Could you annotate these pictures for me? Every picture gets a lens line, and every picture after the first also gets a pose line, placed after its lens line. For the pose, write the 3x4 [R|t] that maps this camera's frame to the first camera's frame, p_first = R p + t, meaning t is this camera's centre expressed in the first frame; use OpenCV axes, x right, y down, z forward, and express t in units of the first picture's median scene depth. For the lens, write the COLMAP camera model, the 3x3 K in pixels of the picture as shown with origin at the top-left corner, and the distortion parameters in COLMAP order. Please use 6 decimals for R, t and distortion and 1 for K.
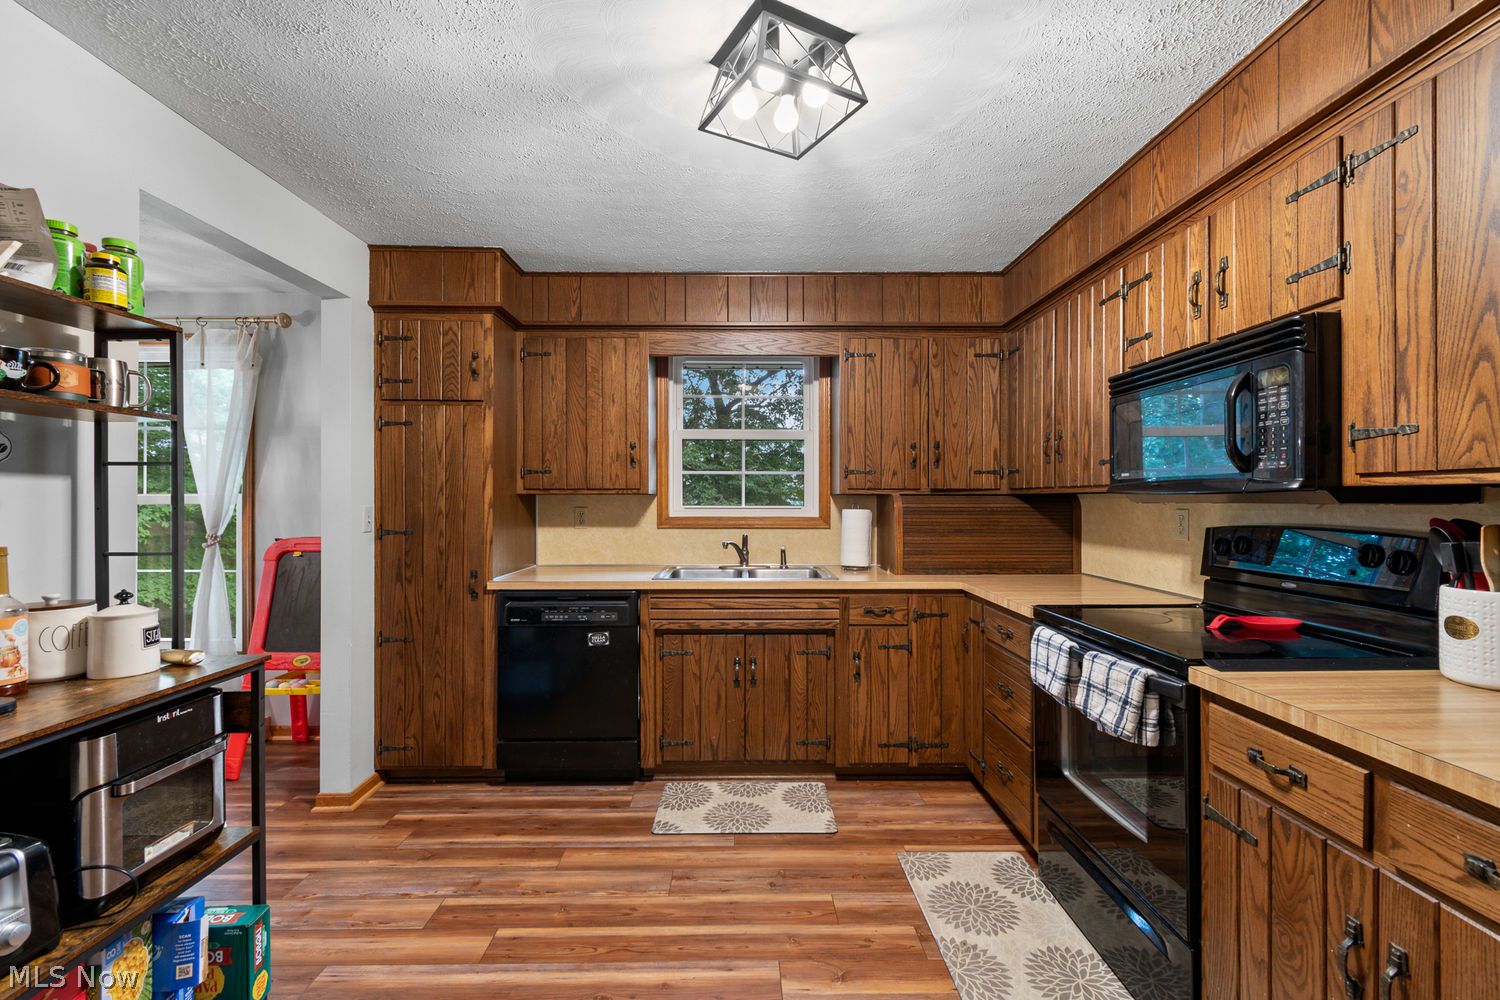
lens RADIAL K [[659.7, 0, 750.8], [0, 659.7, 498.8], [0, 0, 1]] dist [0.002543, -0.001768]
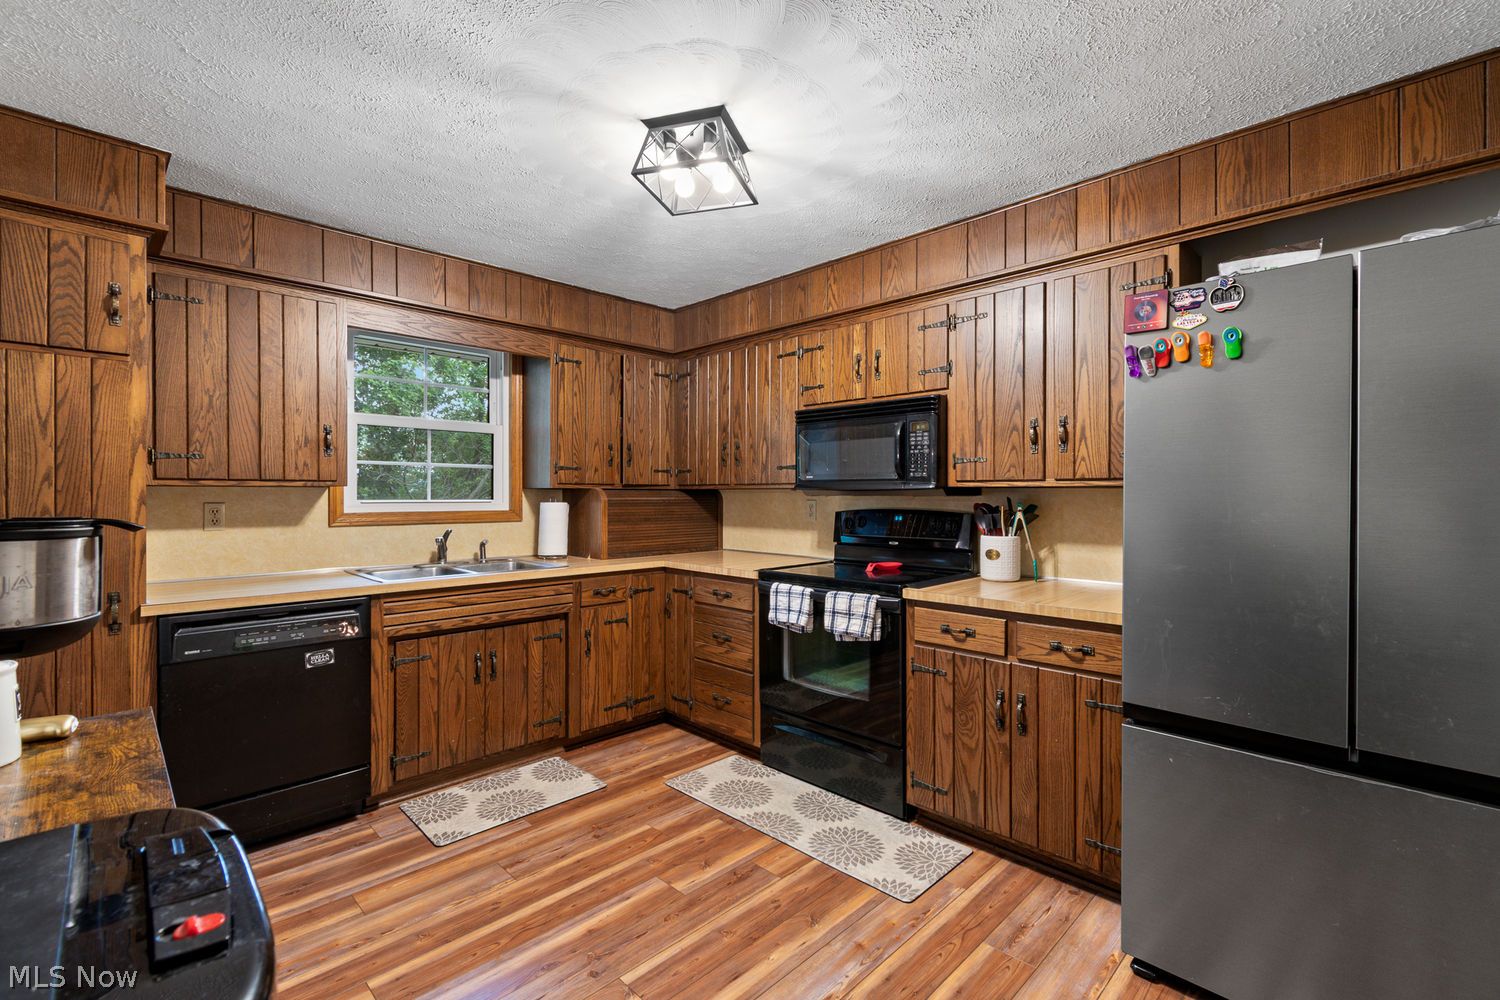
lens RADIAL K [[659.7, 0, 747.1], [0, 659.7, 495.4], [0, 0, 1]] dist [0.002543, -0.001768]
pose [[0.718347, -0.000979, 0.695684, -0.477996], [-0.002170, 0.999991, 0.003648, -0.000031], [-0.695682, -0.004131, 0.718338, 0.015813]]
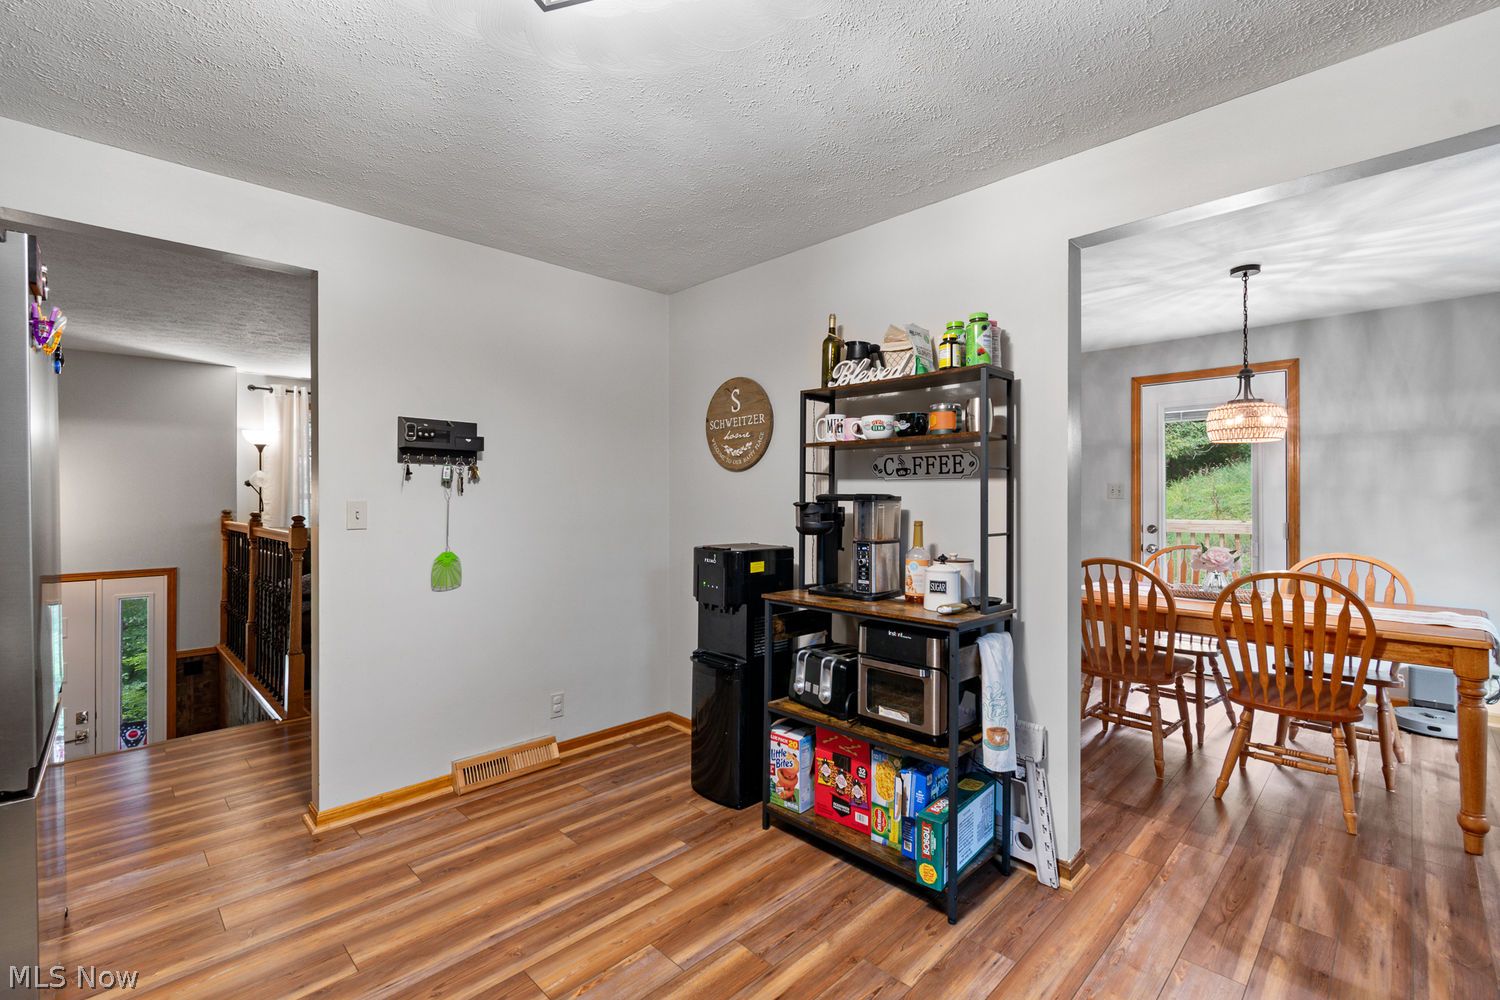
lens RADIAL K [[659.7, 0, 747.3], [0, 659.7, 492.7], [0, 0, 1]] dist [0.002543, -0.001768]
pose [[-0.720328, -0.006561, -0.693602, 0.241731], [0.001633, 0.999936, -0.011155, 0.006850], [0.693631, -0.009168, -0.720272, 1.007247]]
